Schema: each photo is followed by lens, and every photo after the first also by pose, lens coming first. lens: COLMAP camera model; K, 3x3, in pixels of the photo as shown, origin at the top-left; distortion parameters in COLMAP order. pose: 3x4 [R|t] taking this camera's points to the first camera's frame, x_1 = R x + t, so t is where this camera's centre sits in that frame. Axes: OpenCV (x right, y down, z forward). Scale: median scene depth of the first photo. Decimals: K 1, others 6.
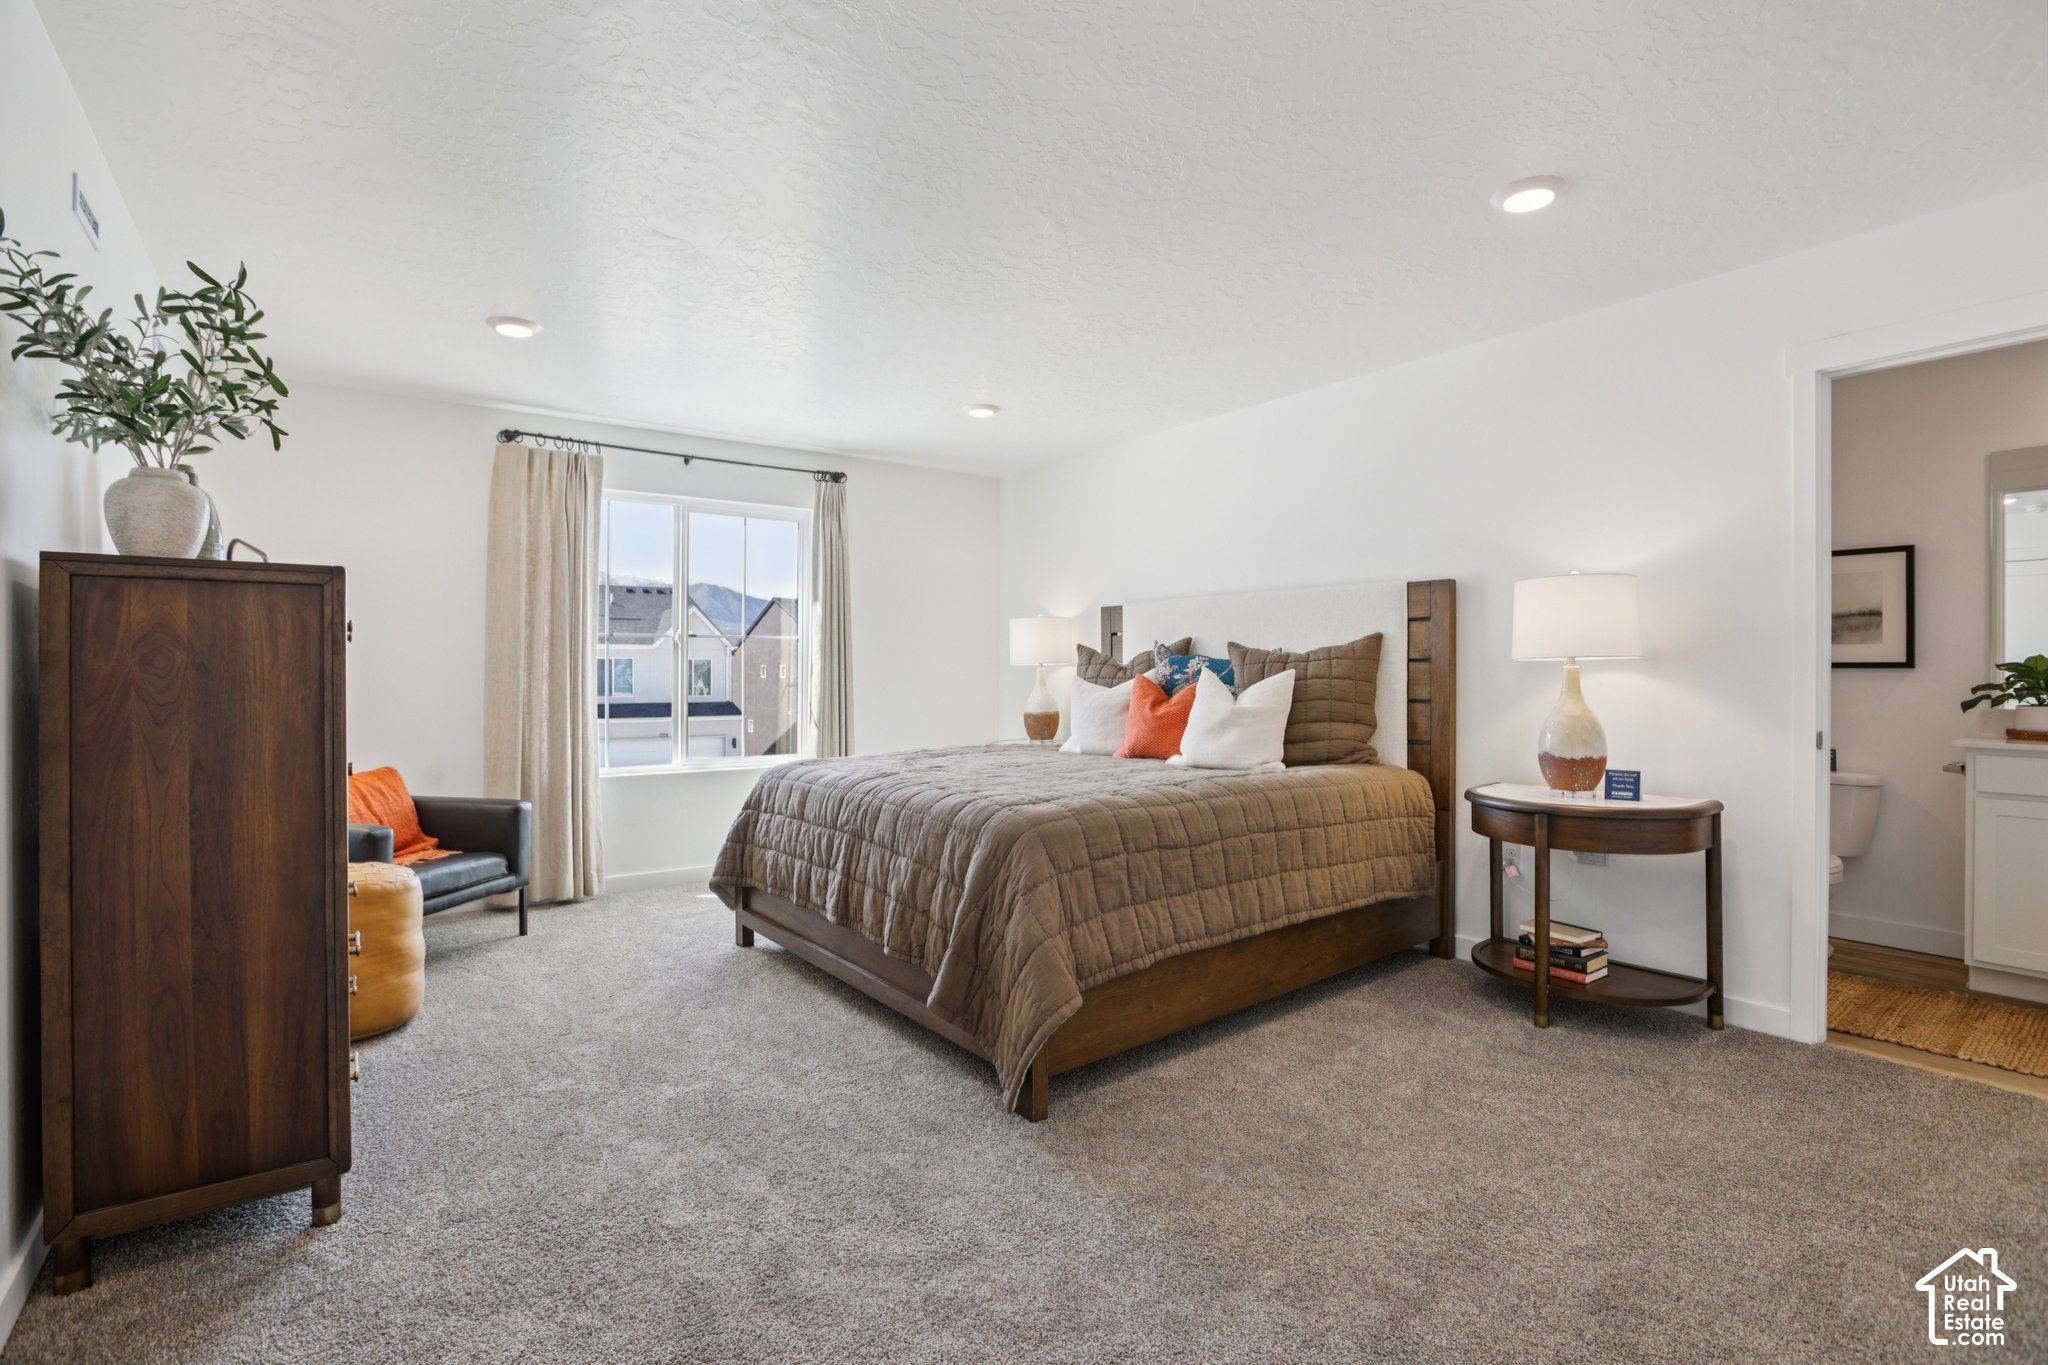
lens RADIAL K [[956.3, 0, 1024.0], [0, 956.3, 682.5], [0, 0, 1]] dist [-0.073655, 0.034789]
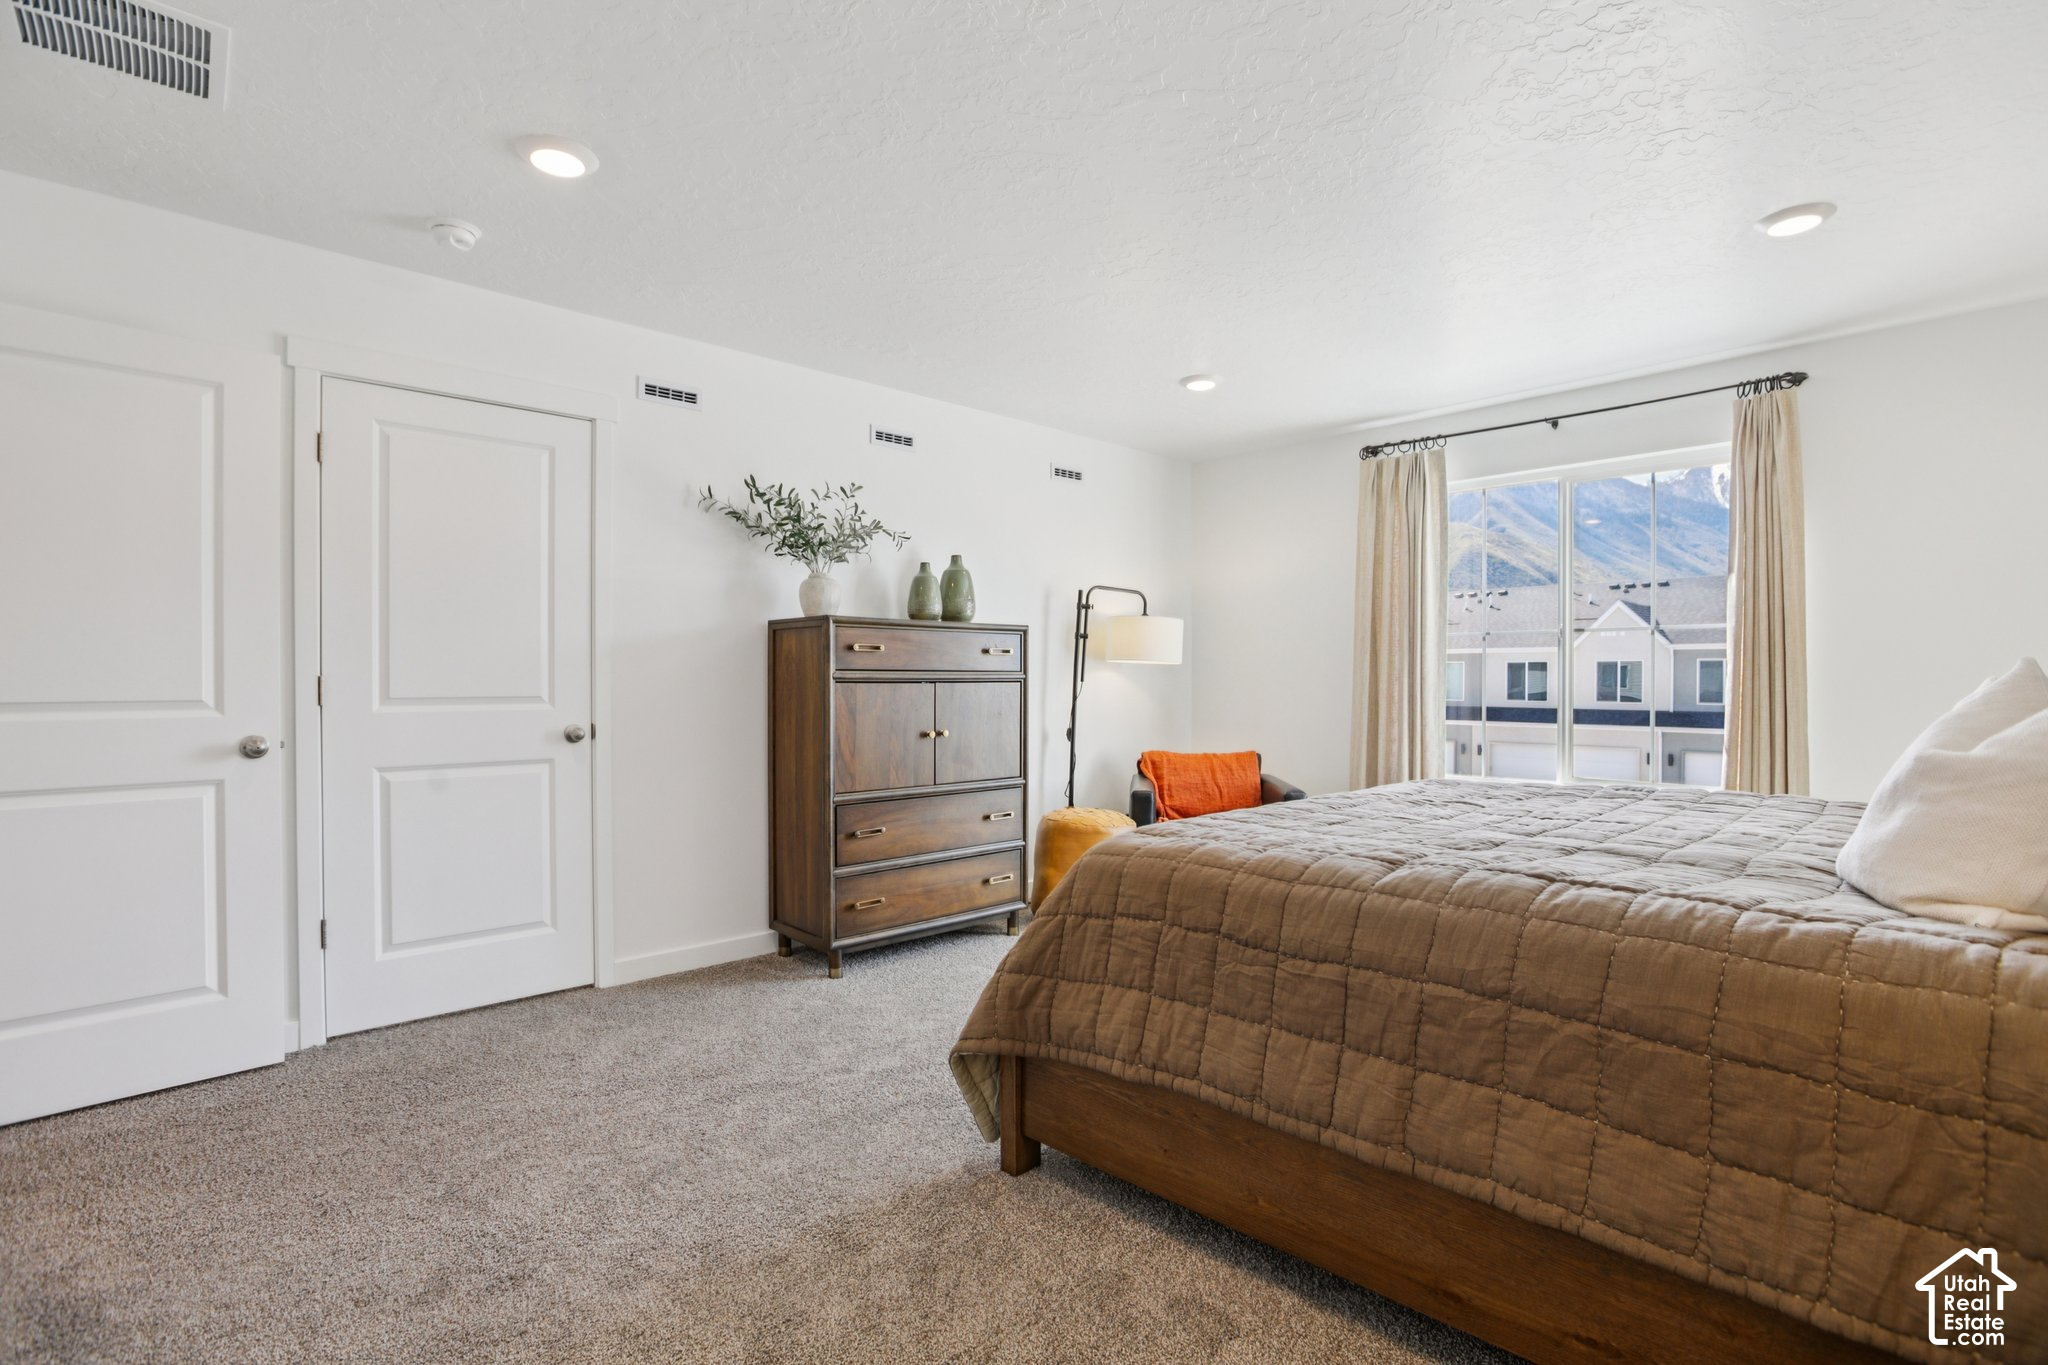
lens RADIAL K [[956.3, 0, 1024.0], [0, 956.3, 682.5], [0, 0, 1]] dist [-0.073655, 0.034789]
pose [[0.128412, 0.007013, -0.991696, 0.512522], [-0.008620, 0.999945, 0.005955, -0.002949], [0.991683, 0.007784, 0.128466, 0.513507]]
